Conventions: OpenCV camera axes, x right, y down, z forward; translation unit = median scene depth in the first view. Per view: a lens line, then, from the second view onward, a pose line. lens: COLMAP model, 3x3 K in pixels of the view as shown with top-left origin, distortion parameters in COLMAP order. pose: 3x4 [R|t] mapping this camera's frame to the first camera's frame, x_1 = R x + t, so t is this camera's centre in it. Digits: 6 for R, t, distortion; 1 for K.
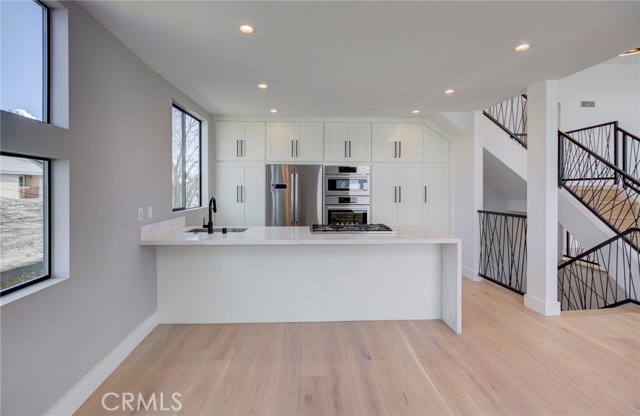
lens RADIAL K [[294.5, 0, 319.1], [0, 294.5, 190.0], [0, 0, 1]] dist [-0.005803, 0.001942]
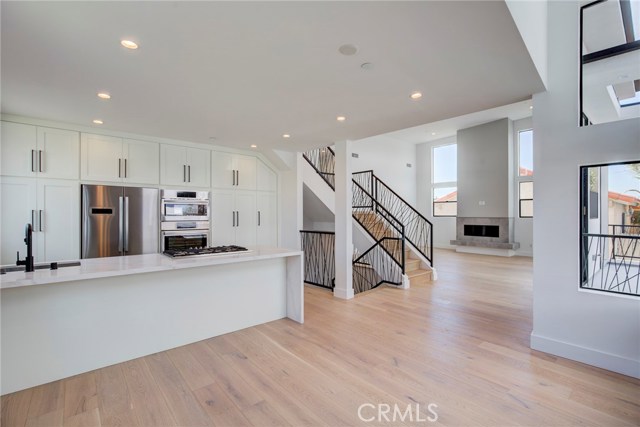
lens RADIAL K [[292.9, 0, 324.4], [0, 292.9, 213.9], [0, 0, 1]] dist [-0.010610, 0.002763]
pose [[0.780803, -0.001625, 0.624775, -0.166859], [0.004089, 0.999988, -0.002510, 0.000637], [-0.624764, 0.004514, 0.780801, -0.057439]]
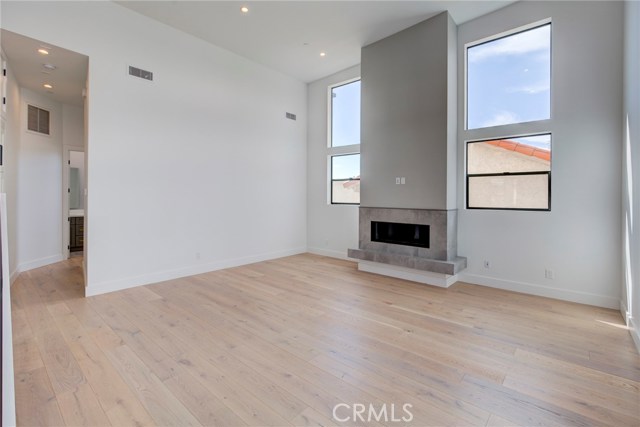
lens RADIAL K [[292.9, 0, 326.4], [0, 292.9, 198.3], [0, 0, 1]] dist [-0.010610, 0.002763]
pose [[0.671452, -0.000299, 0.741048, 1.095761], [-0.003406, 0.999988, 0.003489, -0.016108], [-0.741040, -0.004866, 0.671443, 0.364739]]
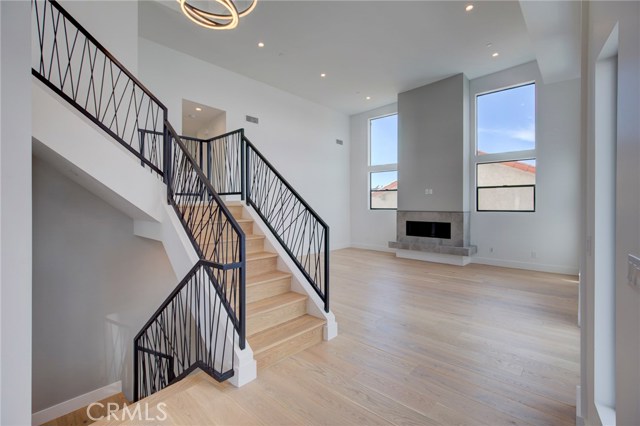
lens RADIAL K [[292.9, 0, 323.0], [0, 292.9, 206.8], [0, 0, 1]] dist [-0.010610, 0.002763]
pose [[0.692942, -0.001715, 0.720992, 0.574792], [0.000915, 0.999998, 0.001500, -0.000825], [-0.720993, -0.000380, 0.692942, 0.225076]]
